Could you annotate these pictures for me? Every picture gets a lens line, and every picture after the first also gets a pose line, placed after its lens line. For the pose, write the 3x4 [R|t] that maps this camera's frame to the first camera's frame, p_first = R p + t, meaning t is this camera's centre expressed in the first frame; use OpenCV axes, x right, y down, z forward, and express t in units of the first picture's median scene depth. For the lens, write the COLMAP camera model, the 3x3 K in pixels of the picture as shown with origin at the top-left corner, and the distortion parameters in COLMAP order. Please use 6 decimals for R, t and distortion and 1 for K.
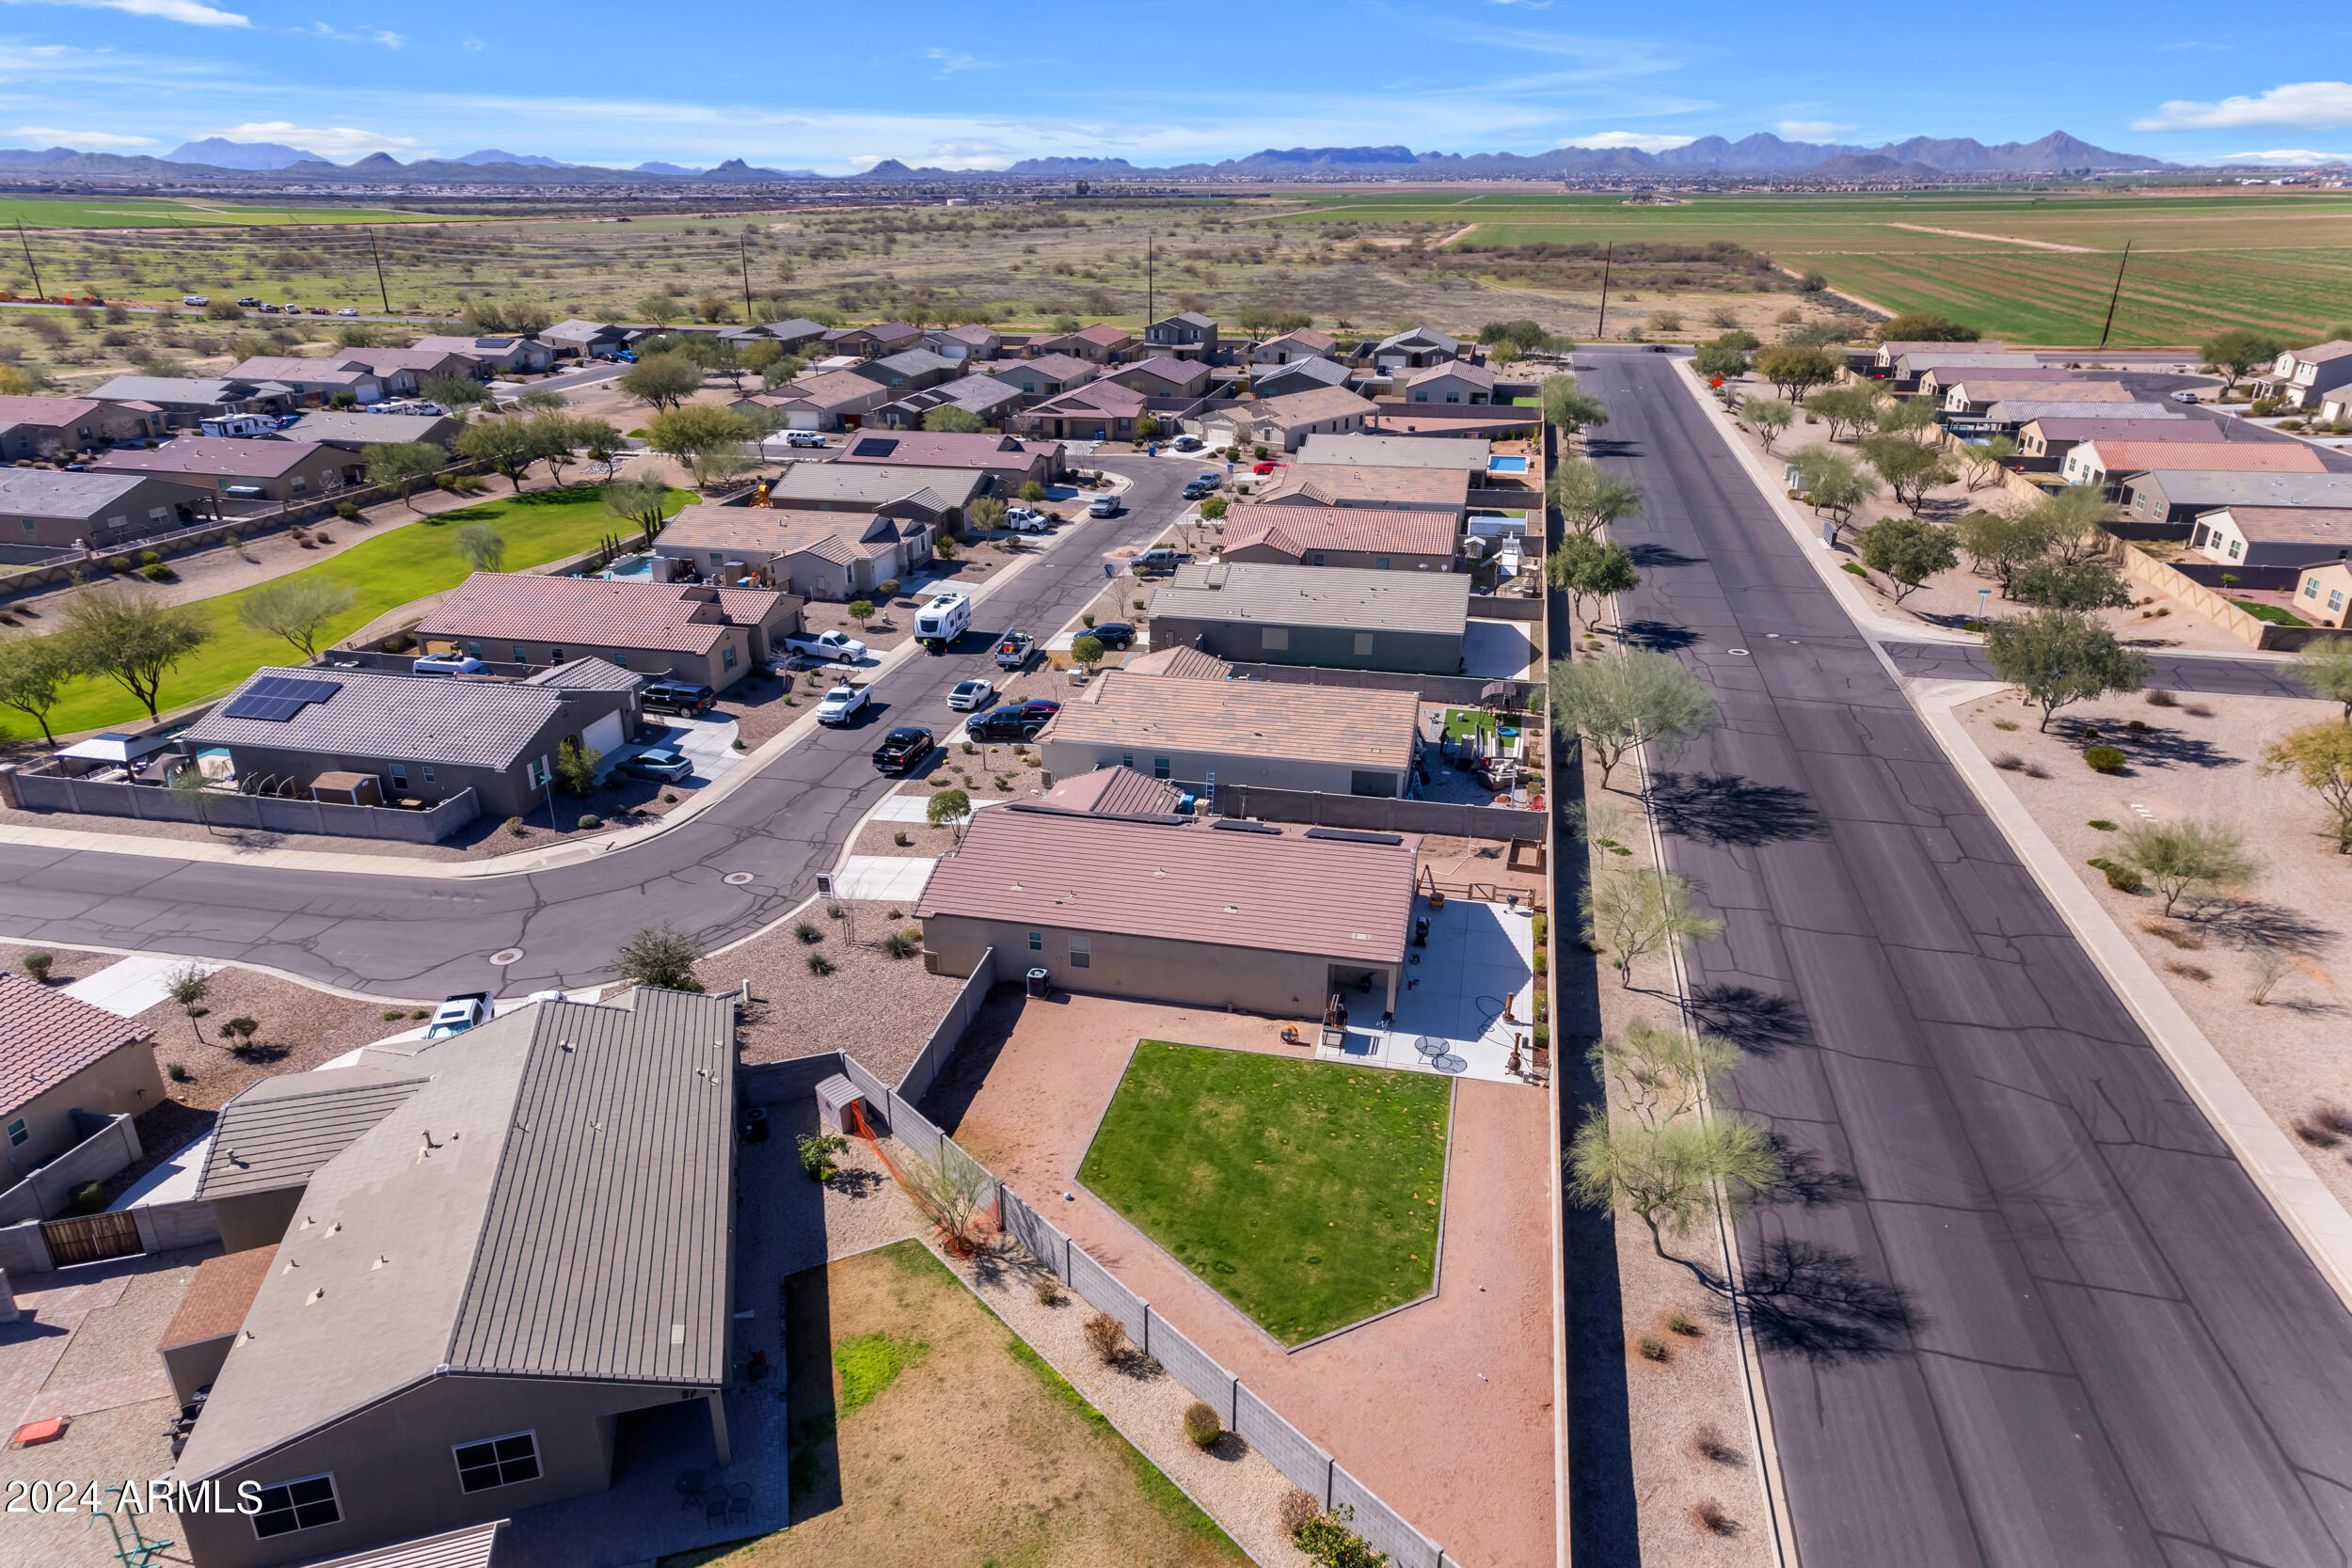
lens RADIAL K [[1489.8, 0, 1183.6], [0, 1489.8, 782.1], [0, 0, 1]] dist [0.025947, 0.004439]
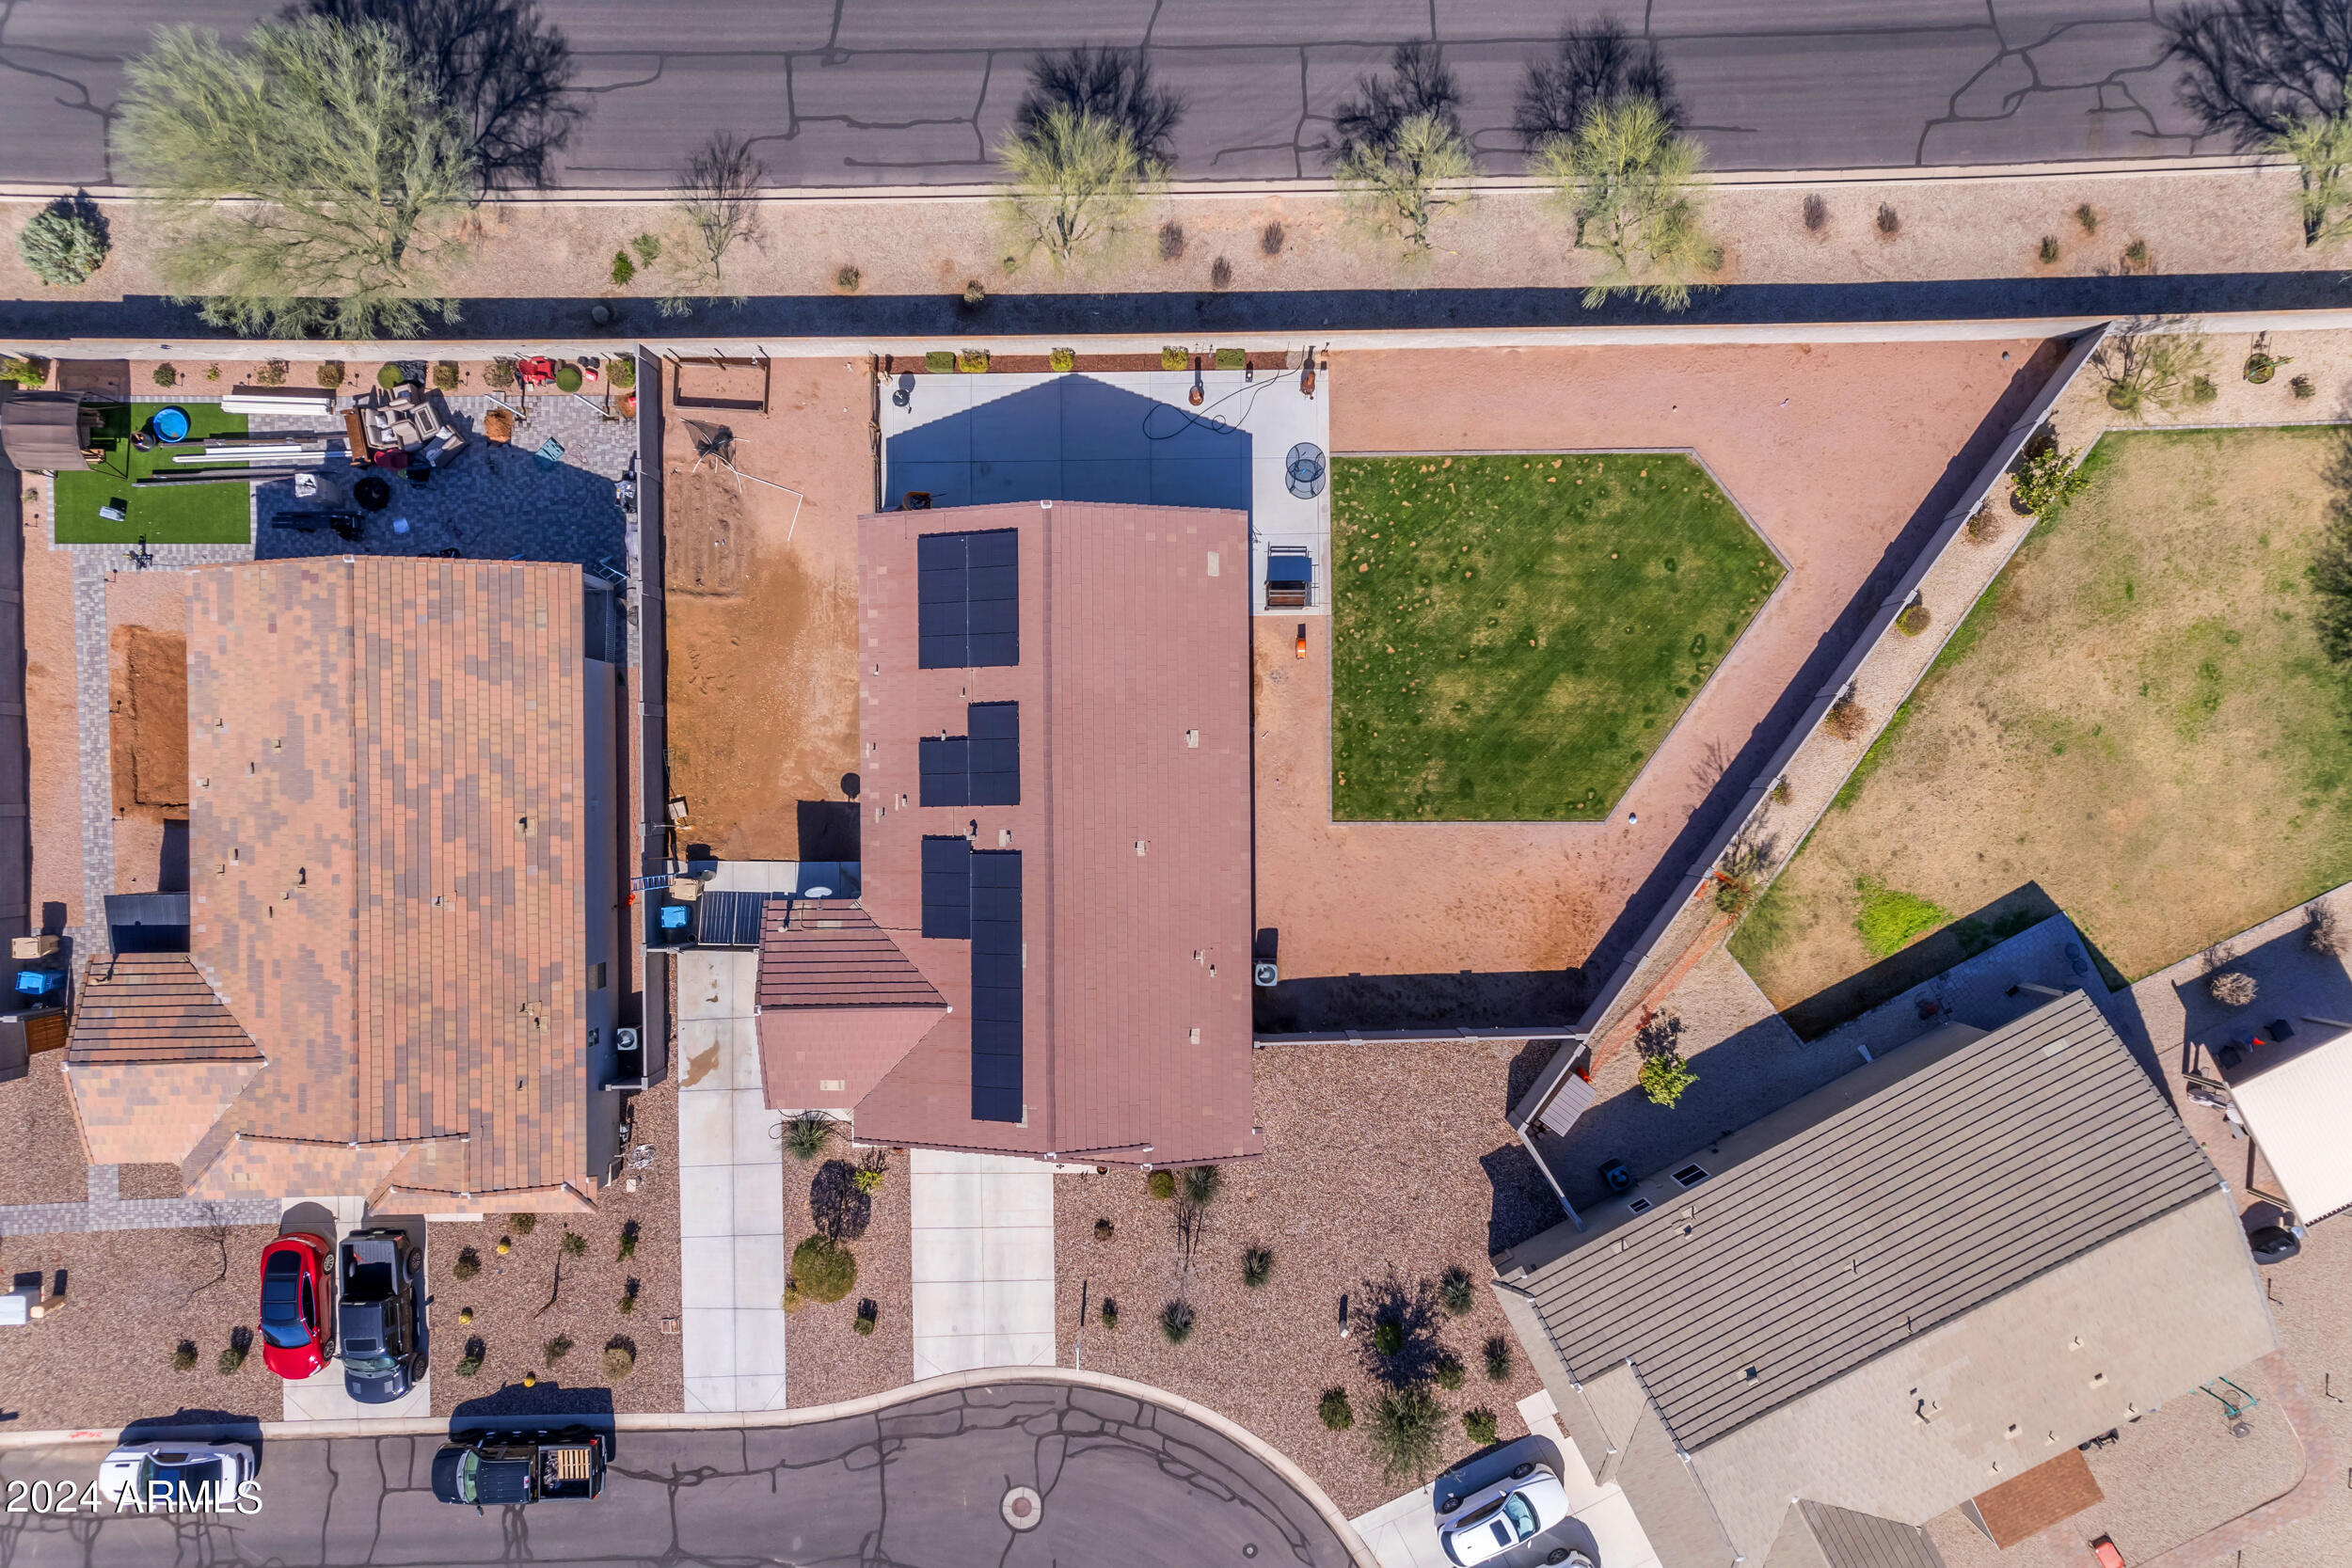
lens RADIAL K [[1489.8, 0, 1183.6], [0, 1489.8, 782.1], [0, 0, 1]] dist [0.025947, 0.004439]
pose [[-0.223914, -0.974601, 0.003908, 0.007006], [0.379784, -0.083561, 0.921293, -0.521799], [-0.897567, 0.207774, 0.388849, 0.606174]]
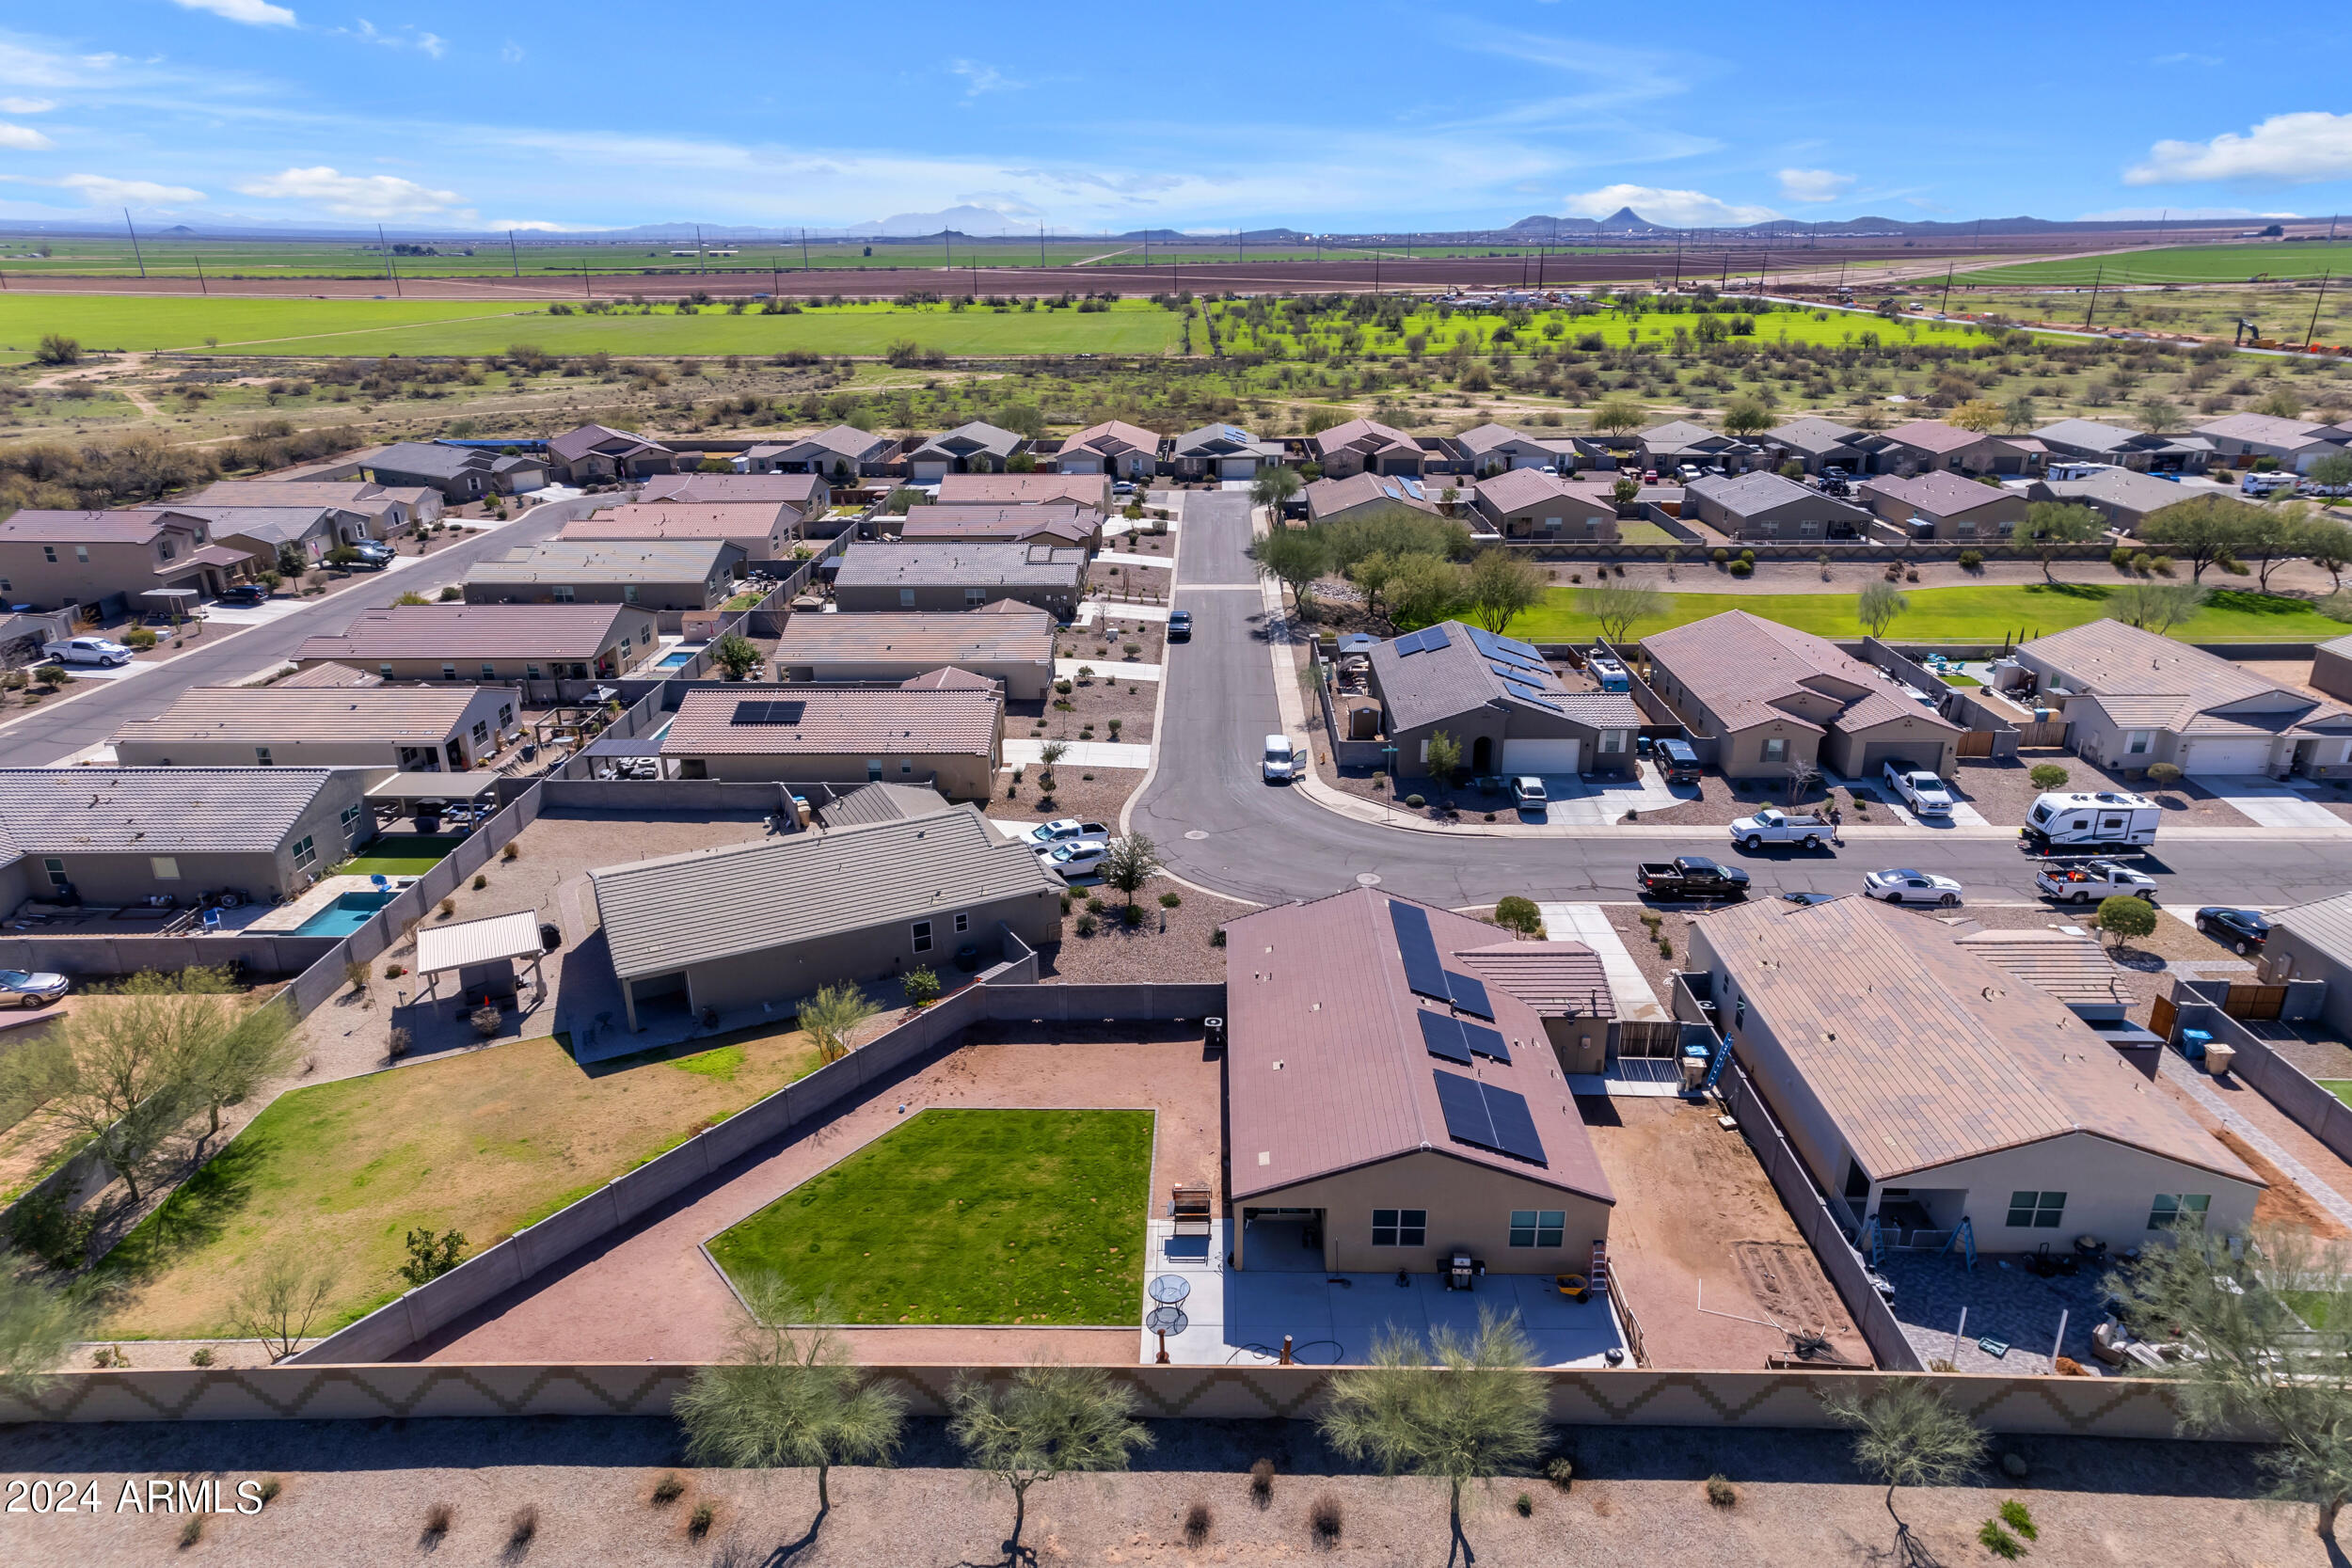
lens RADIAL K [[1489.8, 0, 1183.6], [0, 1489.8, 782.1], [0, 0, 1]] dist [0.025947, 0.004439]
pose [[0.196876, 0.342369, -0.918707, 0.663127], [-0.364566, 0.895421, 0.255566, -0.231519], [0.910127, 0.284615, 0.301103, 0.535690]]
